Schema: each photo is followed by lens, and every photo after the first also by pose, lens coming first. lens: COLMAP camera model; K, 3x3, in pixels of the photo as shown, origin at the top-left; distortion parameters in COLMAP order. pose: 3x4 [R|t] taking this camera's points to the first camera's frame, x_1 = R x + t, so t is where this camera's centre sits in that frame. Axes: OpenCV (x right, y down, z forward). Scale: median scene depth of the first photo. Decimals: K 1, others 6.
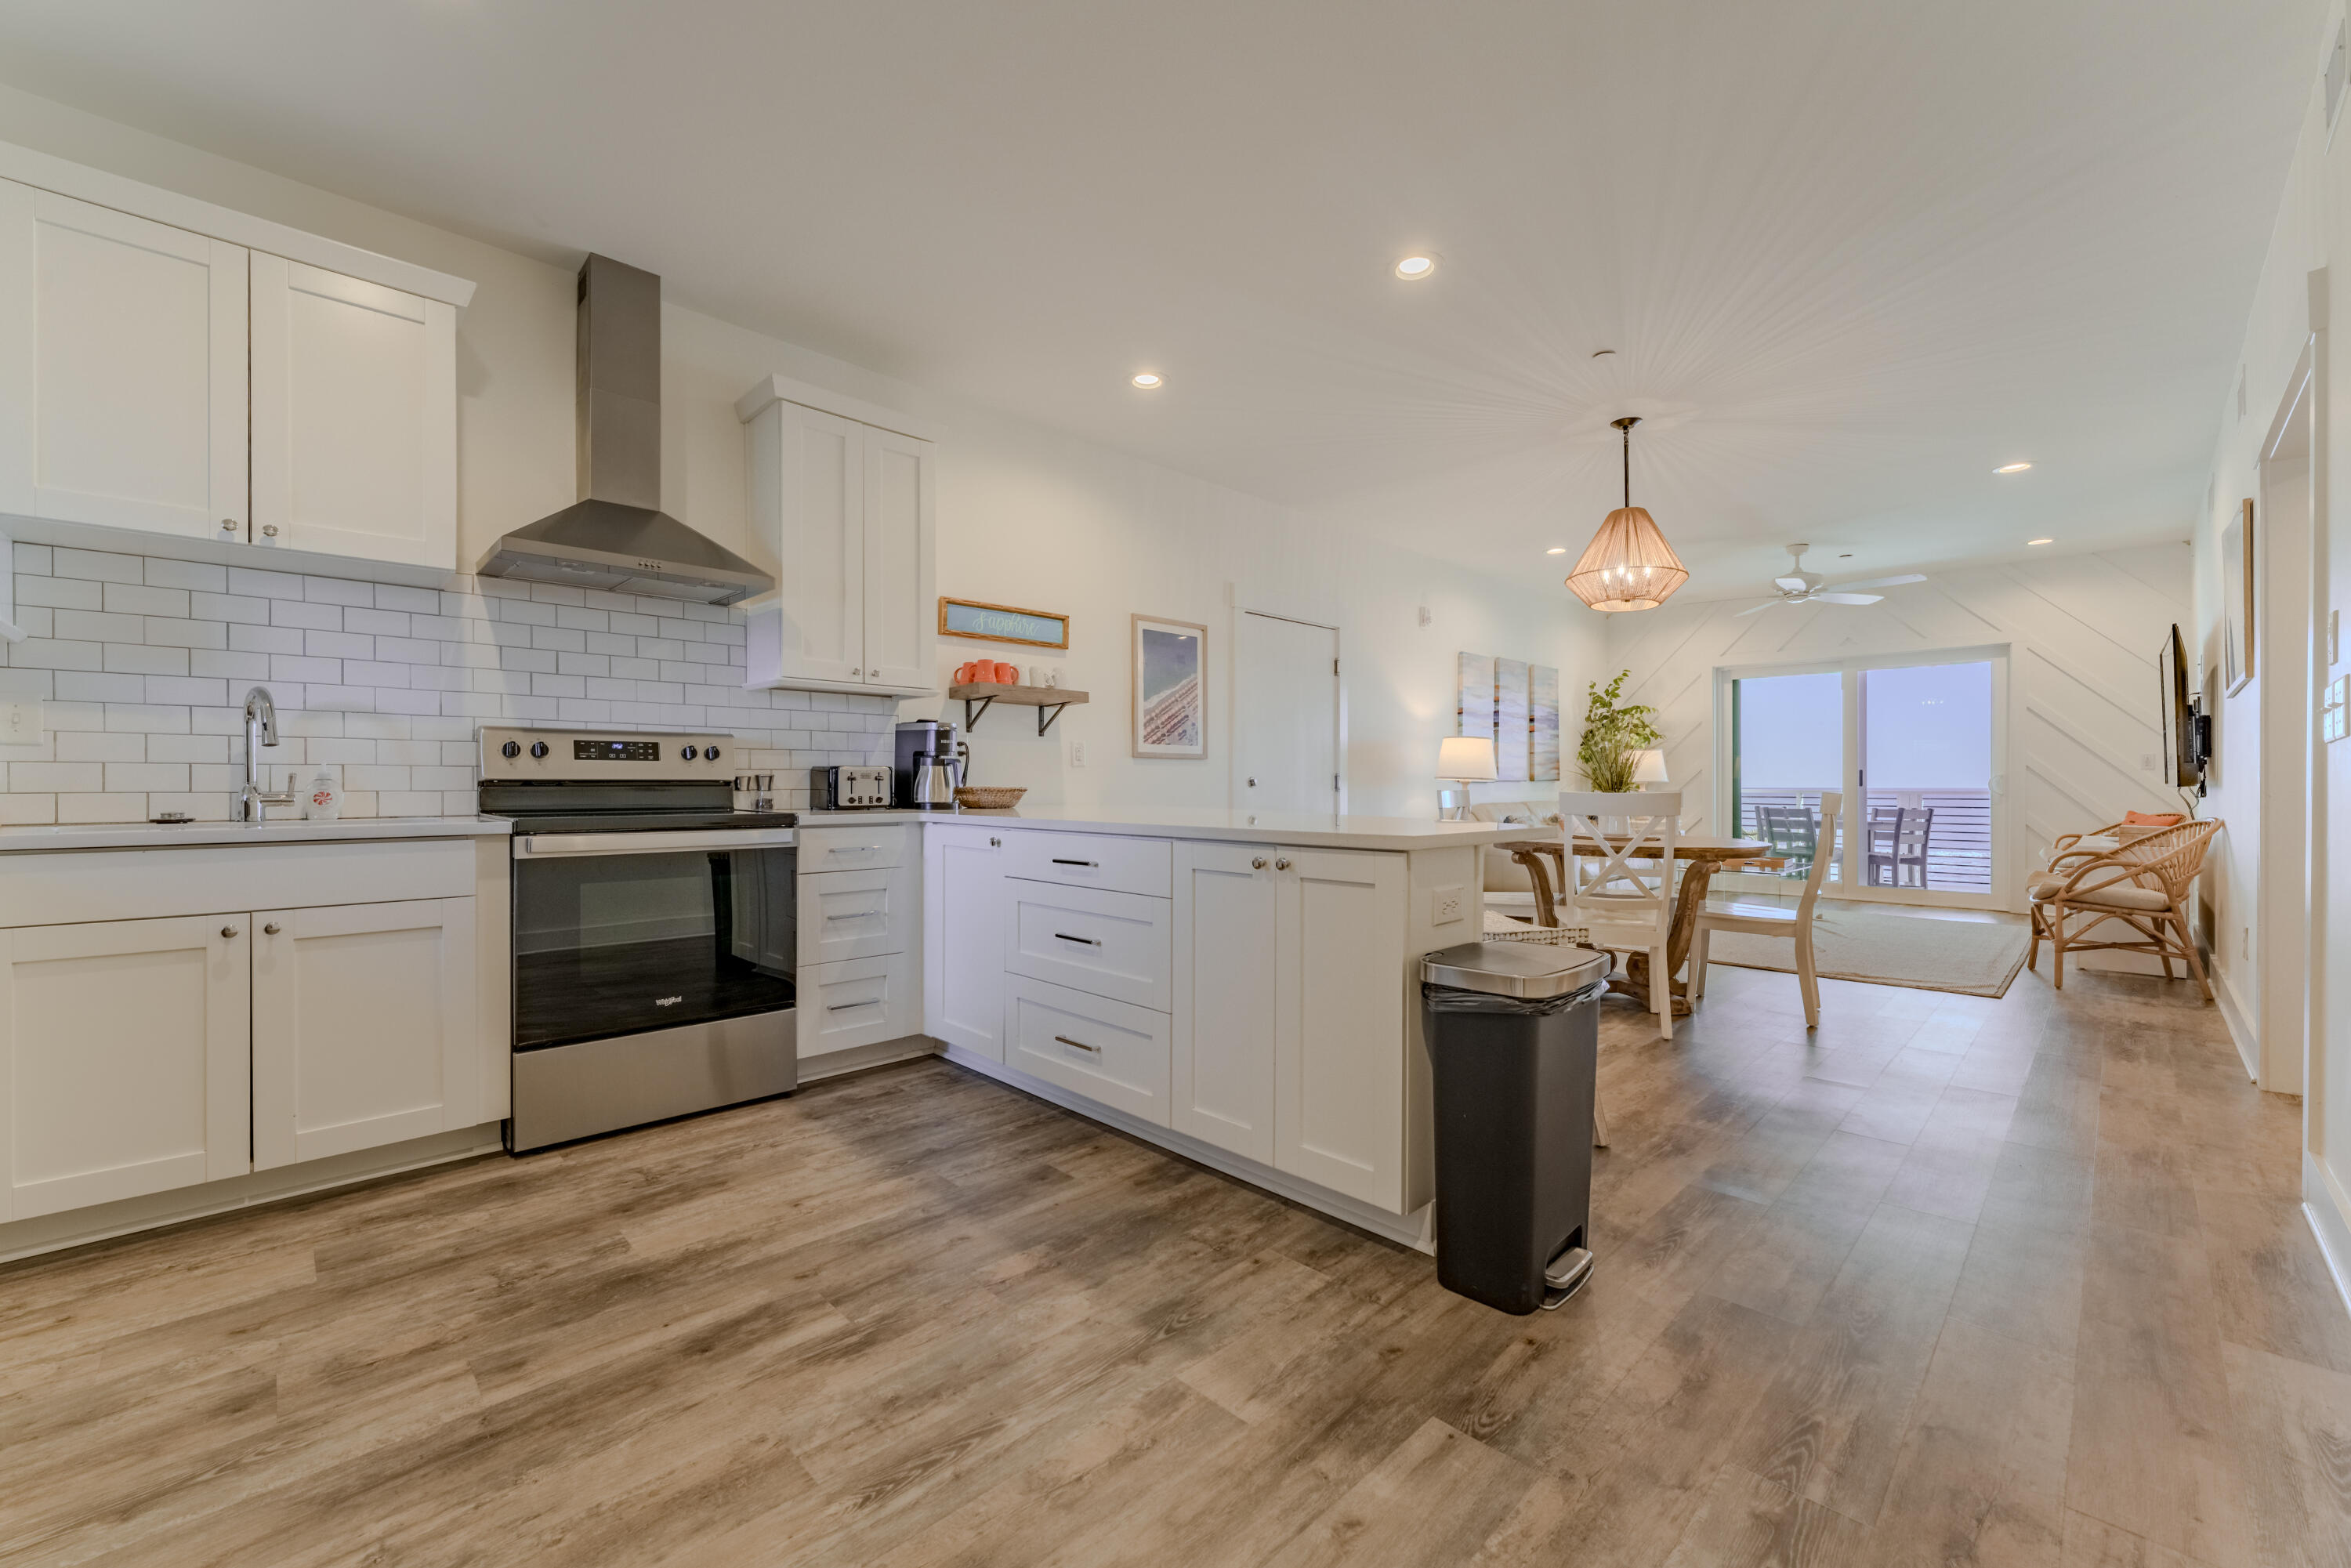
lens RADIAL K [[933.8, 0, 1171.2], [0, 933.8, 789.9], [0, 0, 1]] dist [-0.007163, 0.001344]
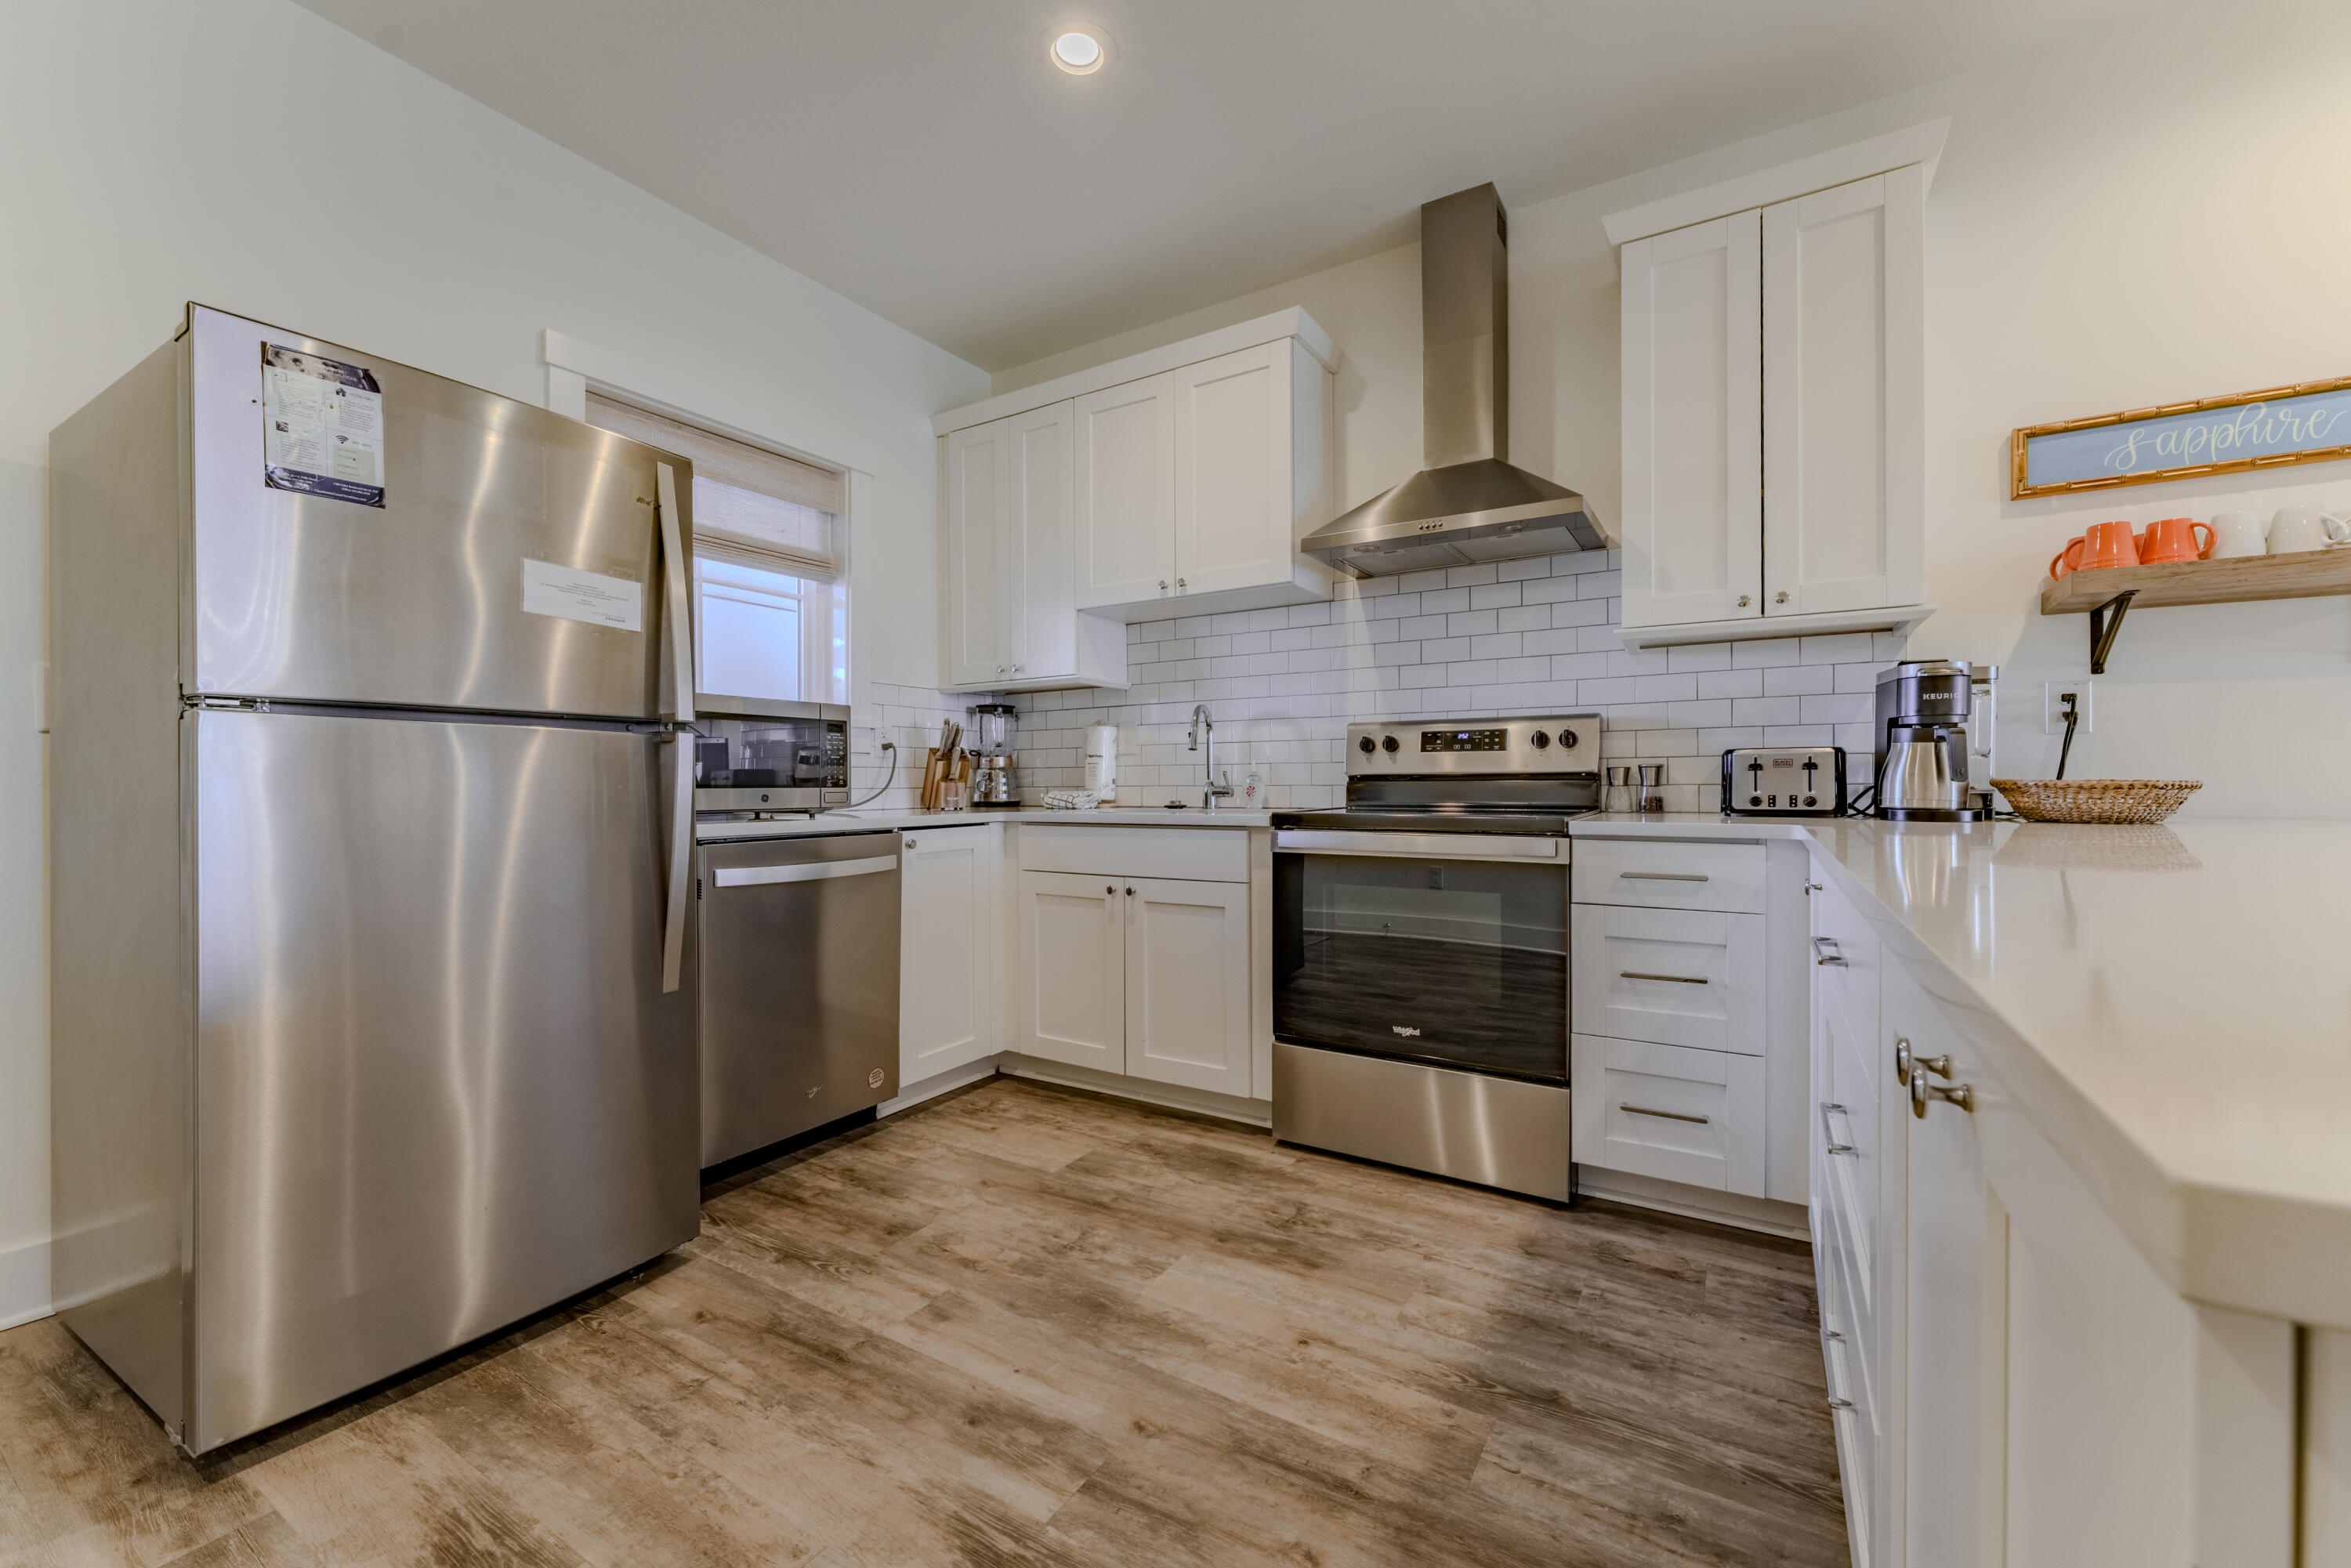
lens RADIAL K [[933.8, 0, 1179.6], [0, 933.8, 781.1], [0, 0, 1]] dist [-0.007163, 0.001344]
pose [[0.241100, -0.002674, -0.970497, 0.211231], [-0.002078, 0.999992, -0.003271, 0.000181], [0.970498, 0.002805, 0.241093, 0.514895]]
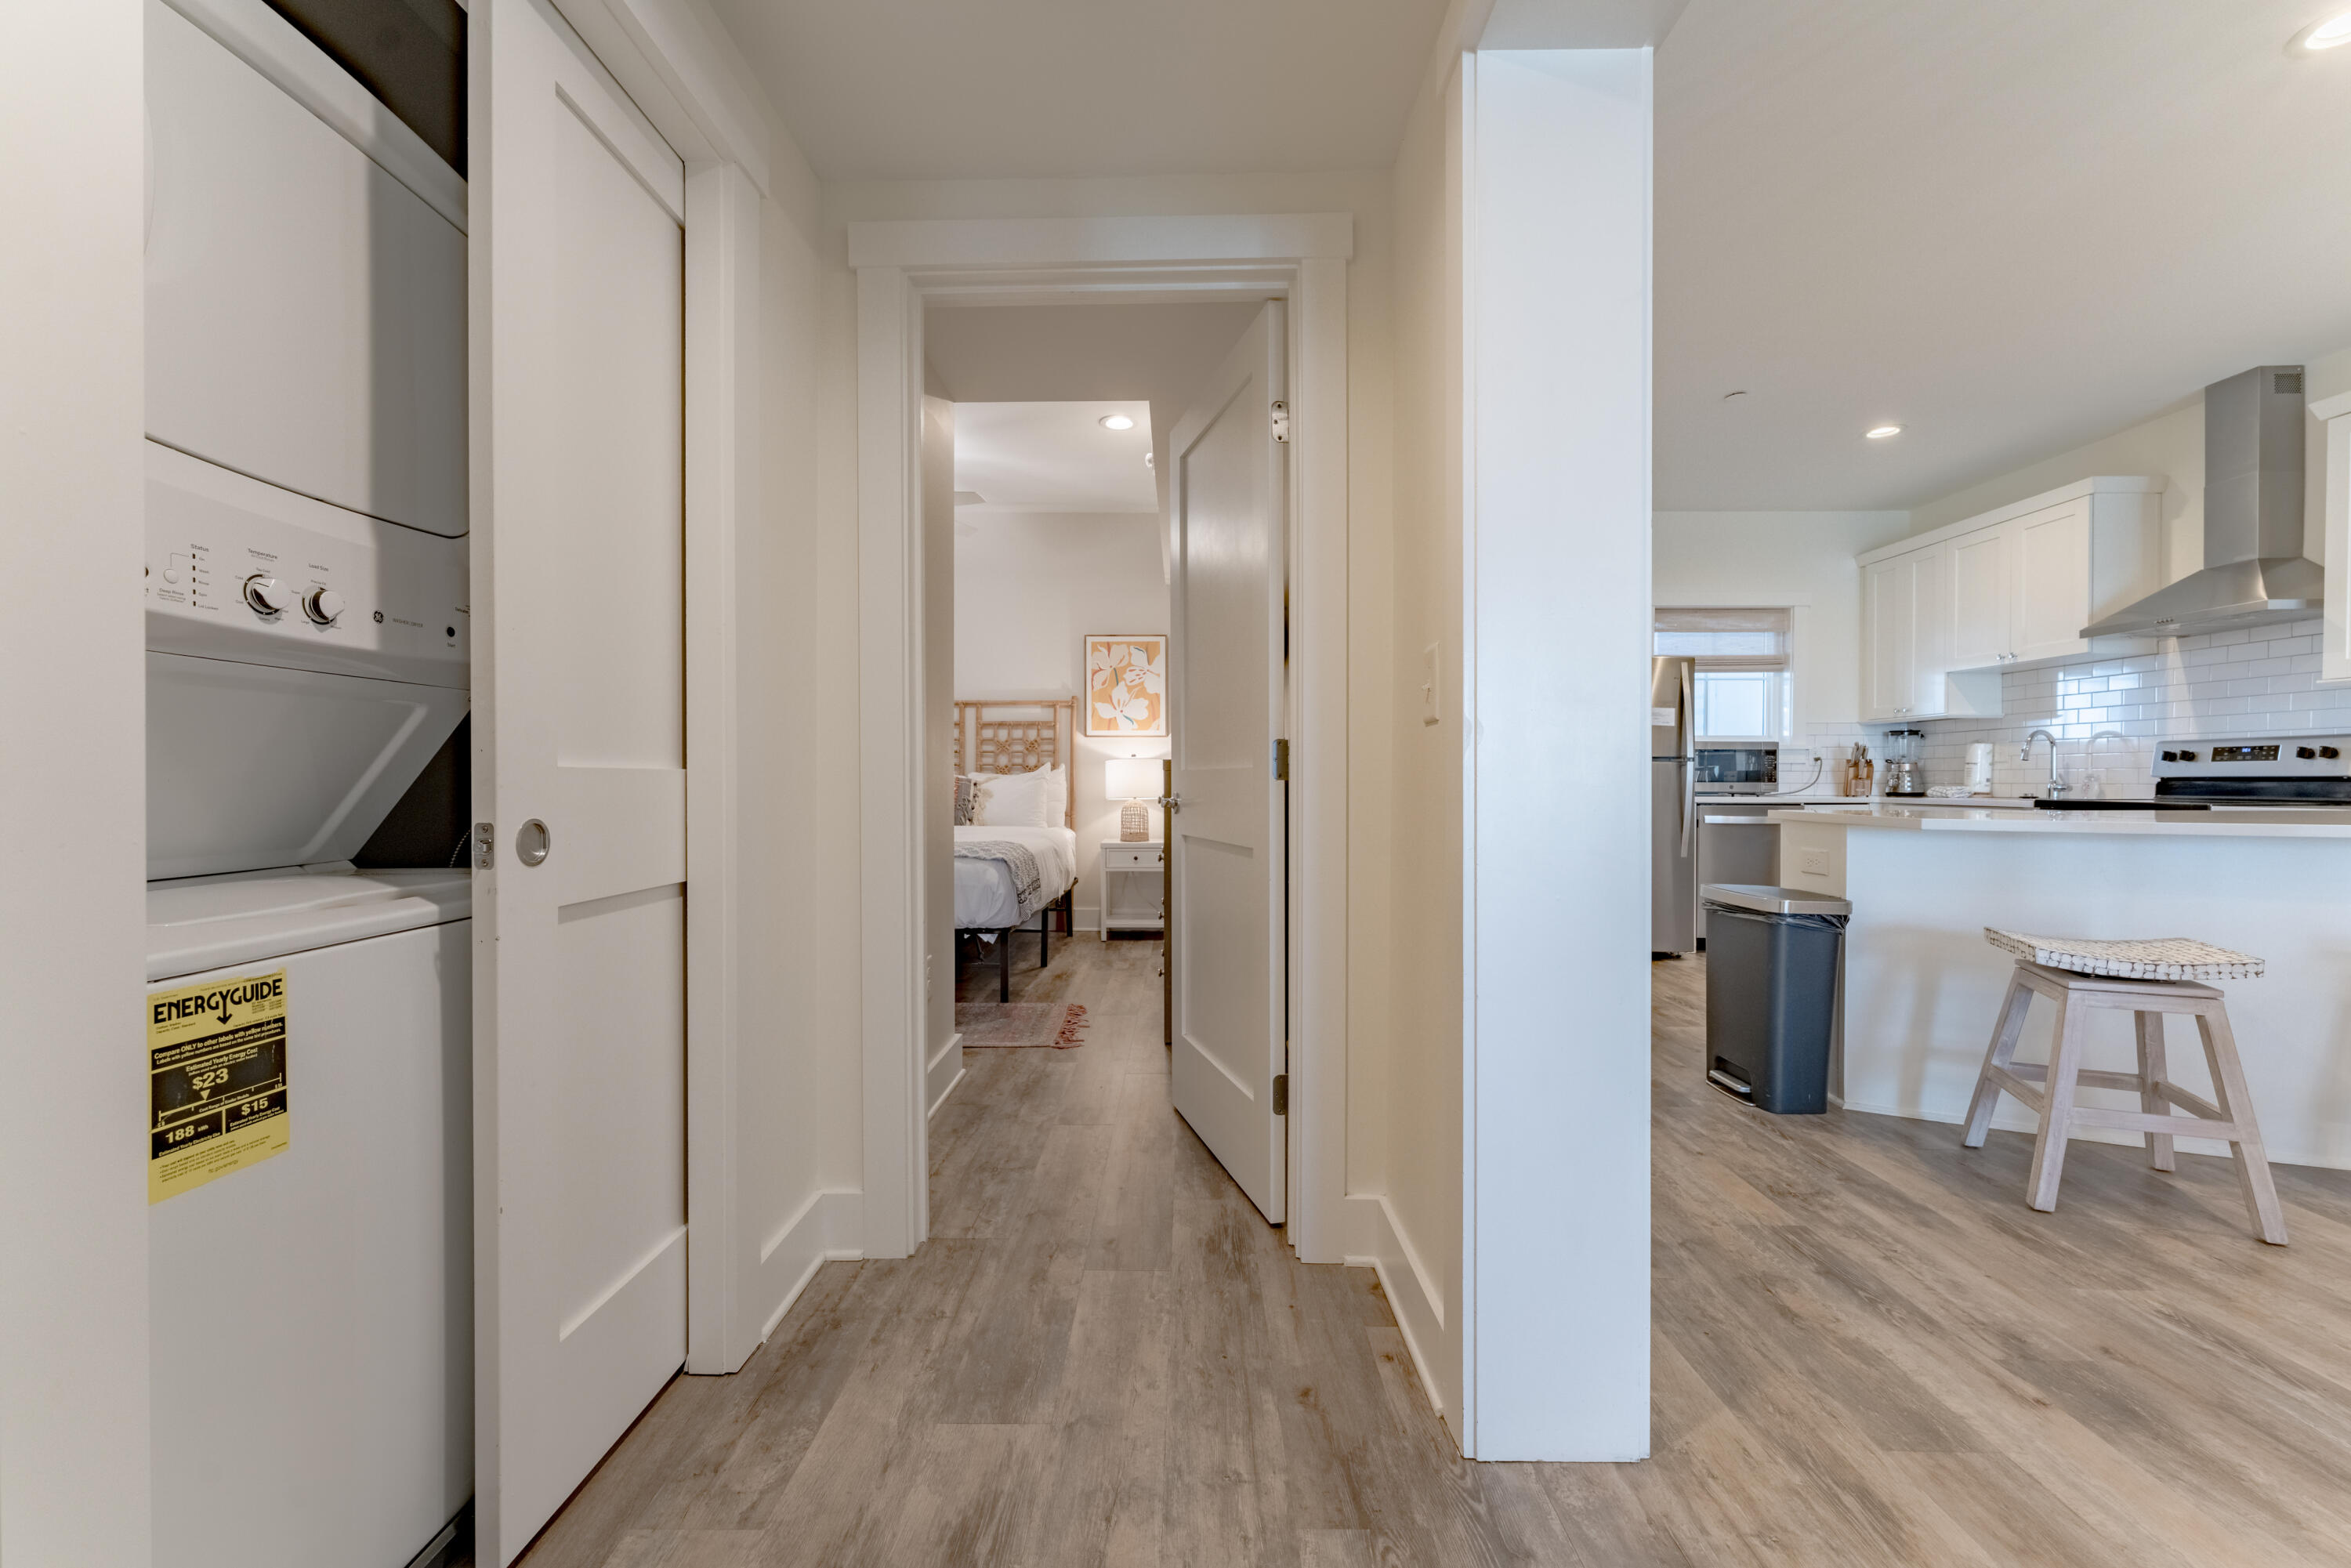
lens RADIAL K [[933.8, 0, 1152.1], [0, 933.8, 778.8], [0, 0, 1]] dist [-0.007163, 0.001344]
pose [[-0.729219, -0.000473, -0.684280, 1.368527], [-0.006268, 0.999962, 0.005988, -0.005430], [0.684252, 0.008656, -0.729194, 0.895507]]
